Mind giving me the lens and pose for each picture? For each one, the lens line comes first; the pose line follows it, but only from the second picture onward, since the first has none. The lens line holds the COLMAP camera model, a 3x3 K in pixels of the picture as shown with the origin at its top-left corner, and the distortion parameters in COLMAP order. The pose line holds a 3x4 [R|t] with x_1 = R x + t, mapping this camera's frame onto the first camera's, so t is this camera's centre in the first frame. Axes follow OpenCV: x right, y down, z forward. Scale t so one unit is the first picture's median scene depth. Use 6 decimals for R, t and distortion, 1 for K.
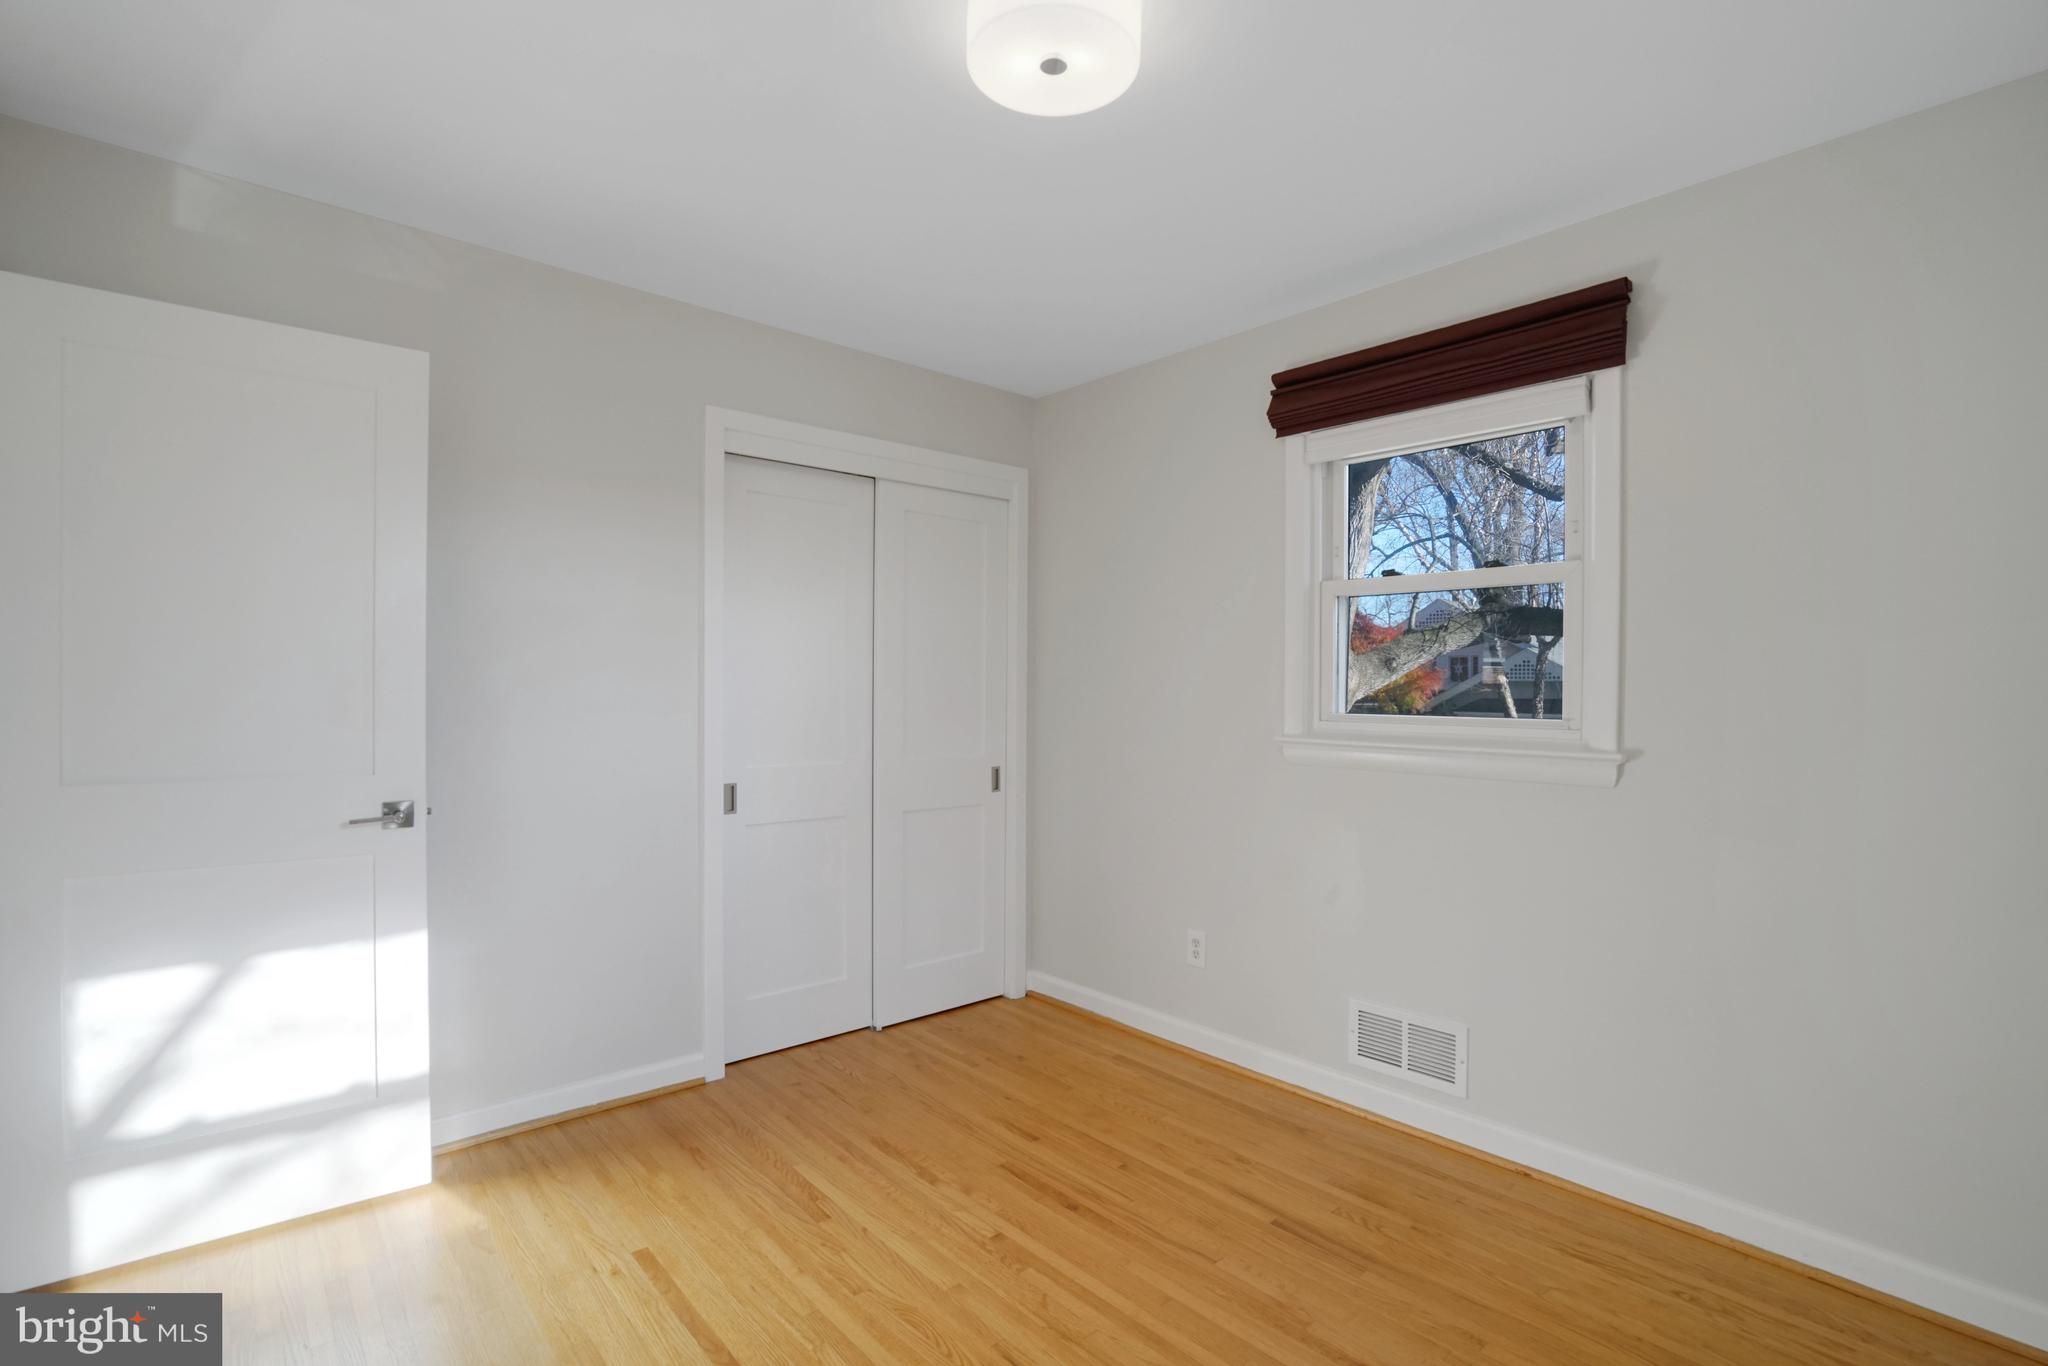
lens RADIAL K [[946.1, 0, 1013.6], [0, 946.1, 688.9], [0, 0, 1]] dist [-0.050202, 0.020415]
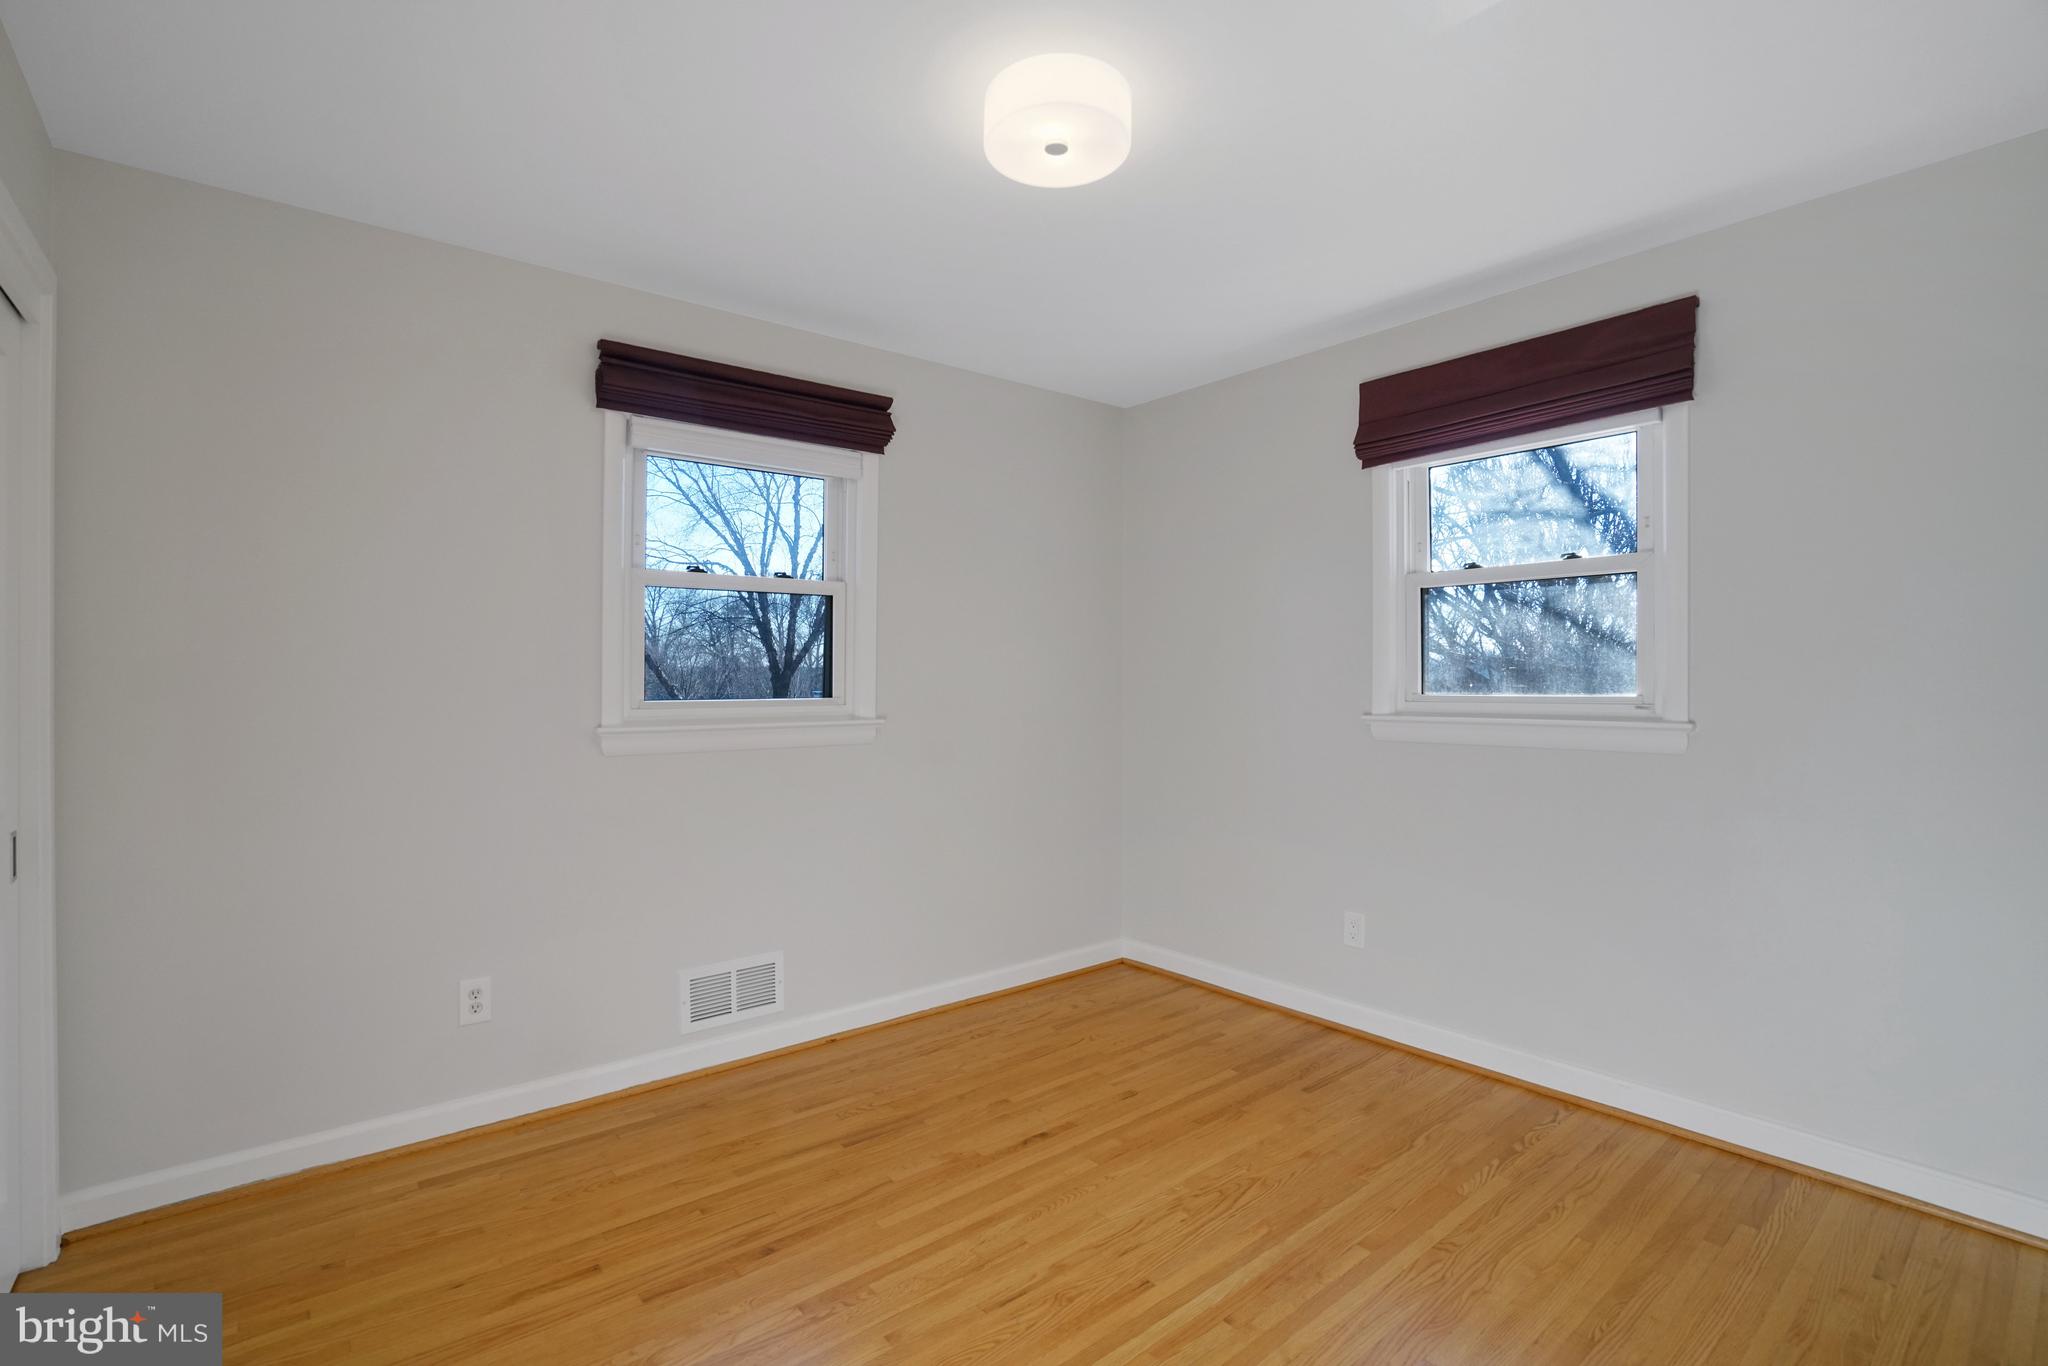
lens RADIAL K [[934.4, 0, 1019.6], [0, 934.4, 684.0], [0, 0, 1]] dist [-0.062273, 0.025232]
pose [[0.034874, -0.011551, 0.999325, -0.725235], [0.005009, 0.999923, 0.011383, -0.001055], [-0.999379, 0.004608, 0.034929, 0.653603]]
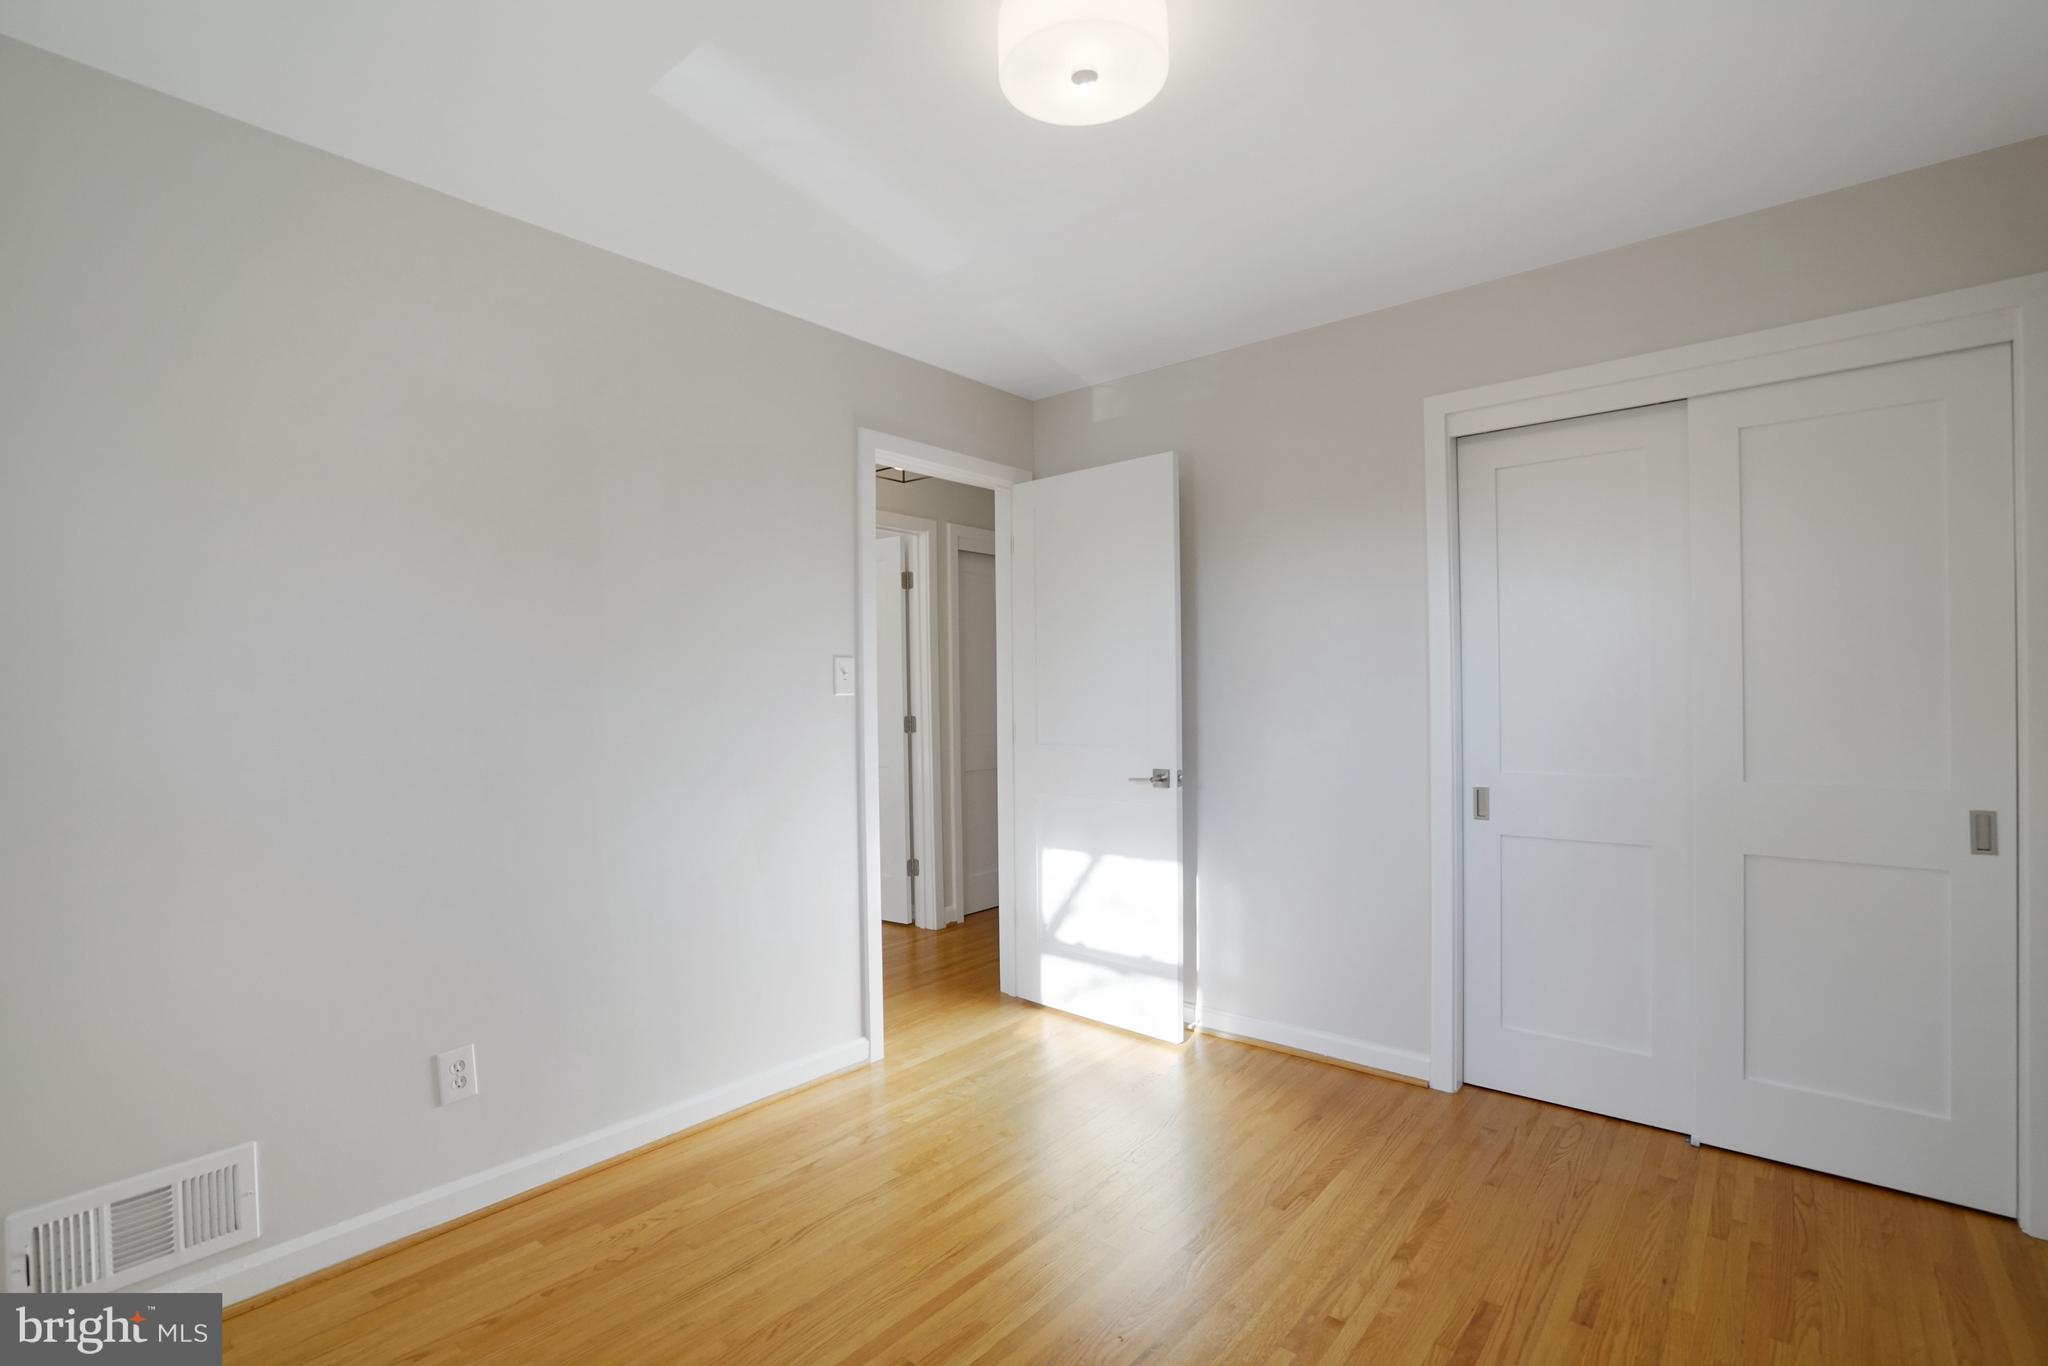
lens RADIAL K [[946.1, 0, 1013.6], [0, 946.1, 688.9], [0, 0, 1]] dist [-0.050202, 0.020415]
pose [[0.143154, -0.011640, -0.989632, 0.676379], [0.014810, 0.999844, -0.009618, 0.006422], [0.989590, -0.013279, 0.143304, 0.504785]]
